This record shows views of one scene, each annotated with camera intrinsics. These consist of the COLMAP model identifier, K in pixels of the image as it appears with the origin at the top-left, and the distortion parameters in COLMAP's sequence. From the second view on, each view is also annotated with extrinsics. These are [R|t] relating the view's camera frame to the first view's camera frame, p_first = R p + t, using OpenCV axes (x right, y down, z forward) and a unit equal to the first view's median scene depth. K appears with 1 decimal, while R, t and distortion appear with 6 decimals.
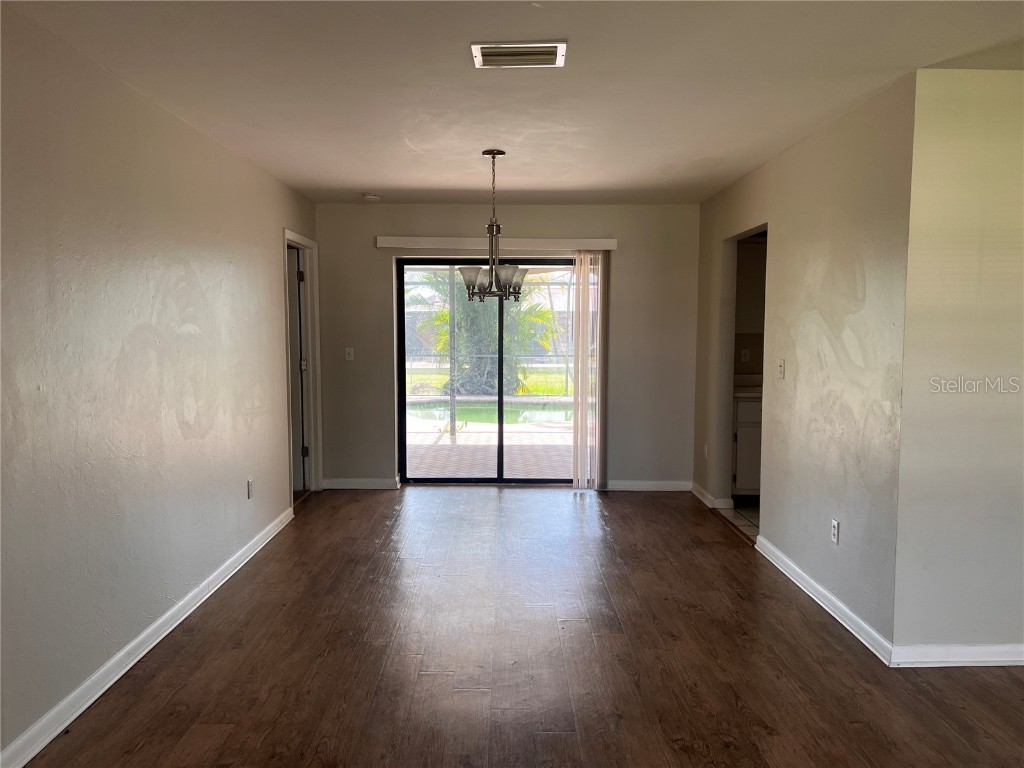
lens RADIAL K [[778.8, 0, 508.9], [0, 778.8, 384.3], [0, 0, 1]] dist [-0.008605, -0.007667]
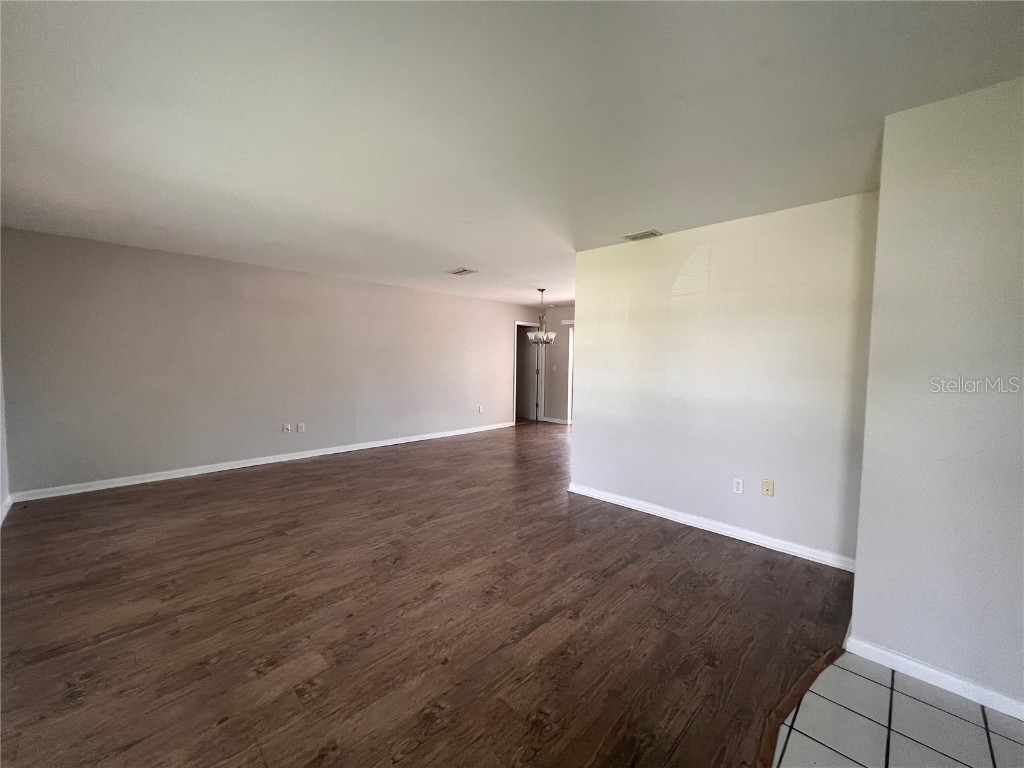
lens RADIAL K [[413.4, 0, 512.7], [0, 413.4, 383.9], [0, 0, 1]] dist [0.001256, 0.000121]
pose [[0.716264, 0.055669, -0.695605, 1.327797], [-0.071977, 0.997390, 0.005706, 0.029857], [0.694107, 0.045980, 0.718402, -0.091866]]
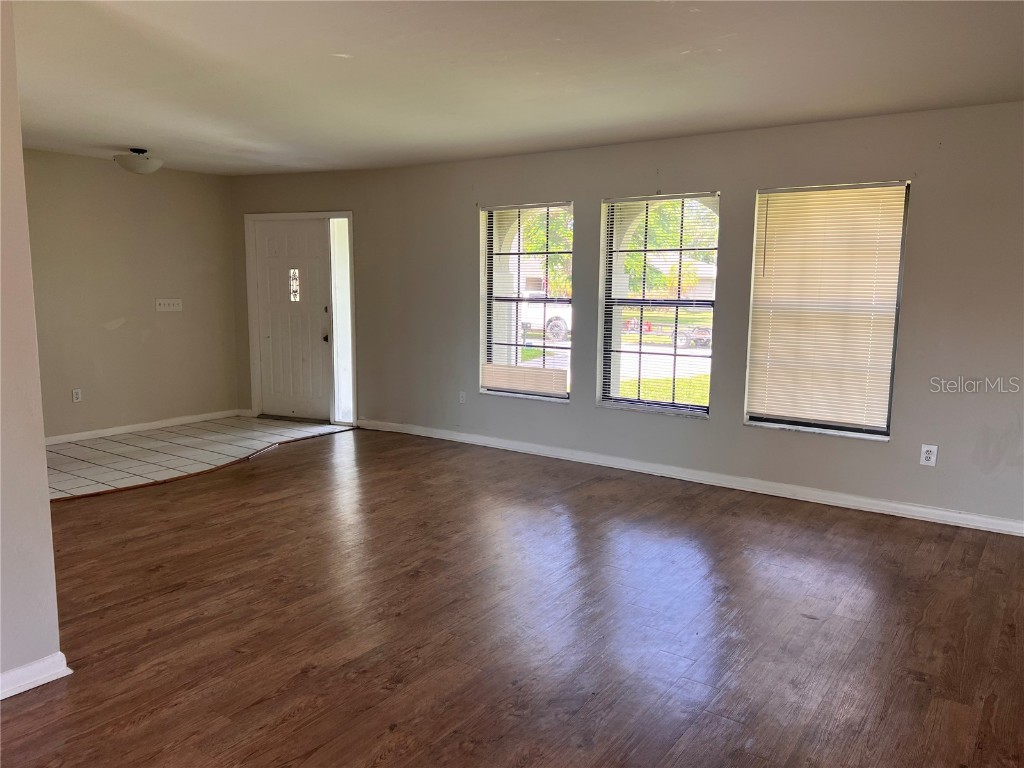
lens RADIAL K [[778.8, 0, 512.7], [0, 778.8, 384.9], [0, 0, 1]] dist [-0.008605, -0.007667]
pose [[-0.816515, -0.086660, 0.570783, -0.399072], [0.034449, 0.979595, 0.198009, -0.111878], [-0.576296, 0.181340, -0.796868, 1.416192]]
